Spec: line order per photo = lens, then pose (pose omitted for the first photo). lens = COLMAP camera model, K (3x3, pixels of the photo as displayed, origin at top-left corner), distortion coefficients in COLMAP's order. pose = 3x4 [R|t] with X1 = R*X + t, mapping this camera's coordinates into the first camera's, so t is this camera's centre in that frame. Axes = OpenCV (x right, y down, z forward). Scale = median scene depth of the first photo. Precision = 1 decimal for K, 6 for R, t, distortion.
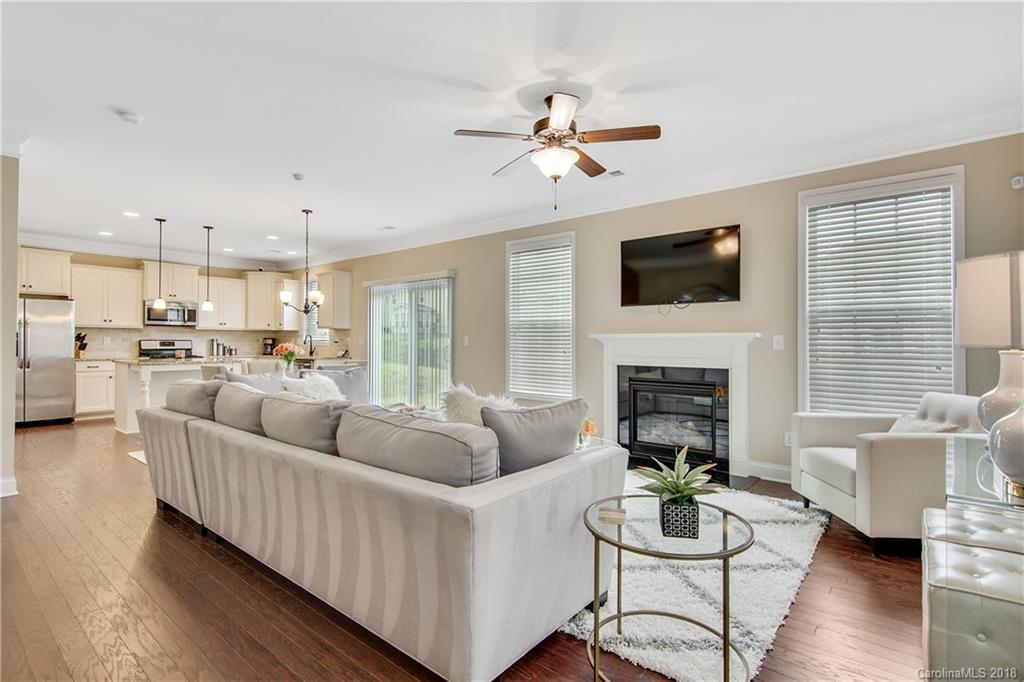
lens RADIAL K [[498.8, 0, 516.6], [0, 498.8, 334.8], [0, 0, 1]] dist [-0.000230, -0.000945]
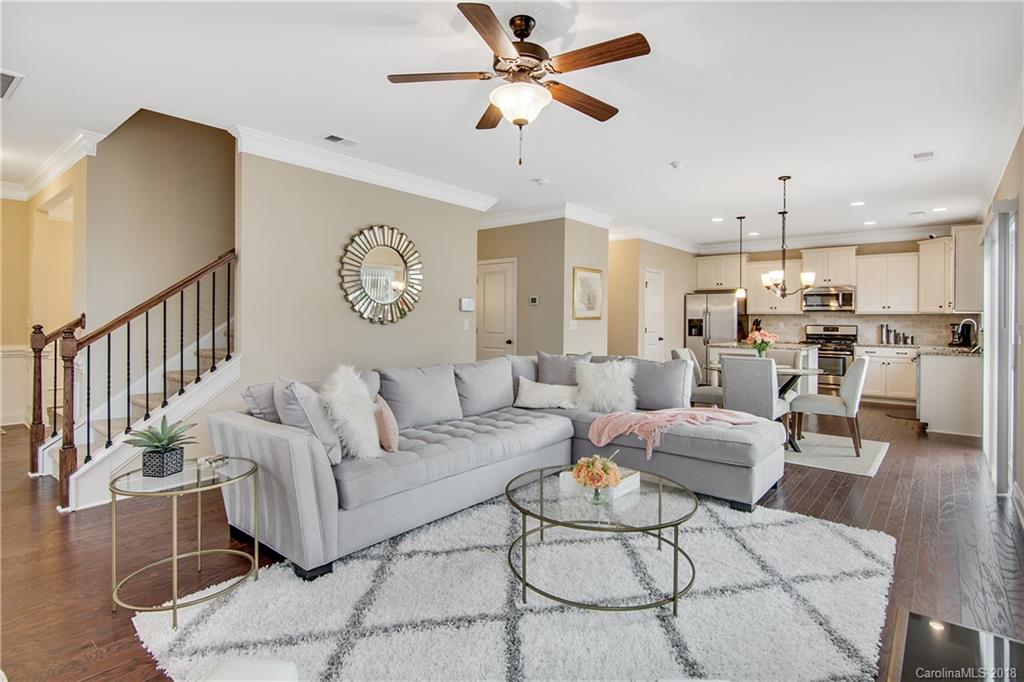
lens RADIAL K [[520.3, 0, 513.0], [0, 520.3, 318.8], [0, 0, 1]] dist [-0.002324, -0.000194]
pose [[-0.002527, -0.008326, -0.999962, 0.343623], [0.004450, 0.999955, -0.008337, 0.003005], [0.999987, -0.004471, -0.002490, 0.371294]]
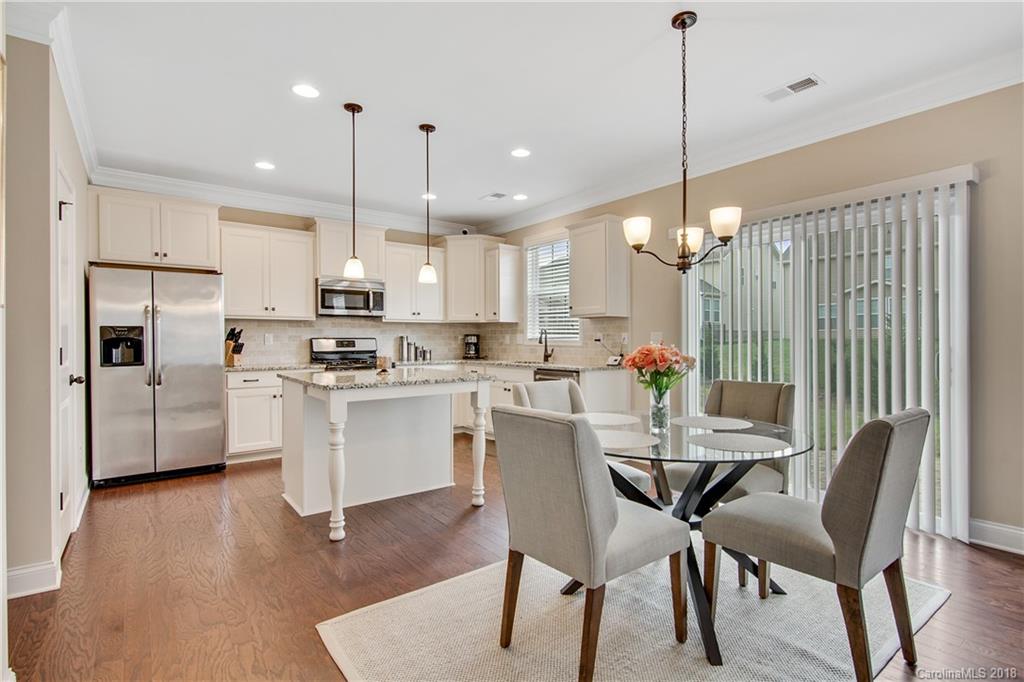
lens RADIAL K [[498.8, 0, 507.5], [0, 498.8, 339.1], [0, 0, 1]] dist [-0.000230, -0.000945]
pose [[0.970778, -0.004638, -0.239933, -0.328745], [0.008134, 0.999875, 0.013583, 0.004480], [0.239840, -0.015137, 0.970694, 0.400758]]
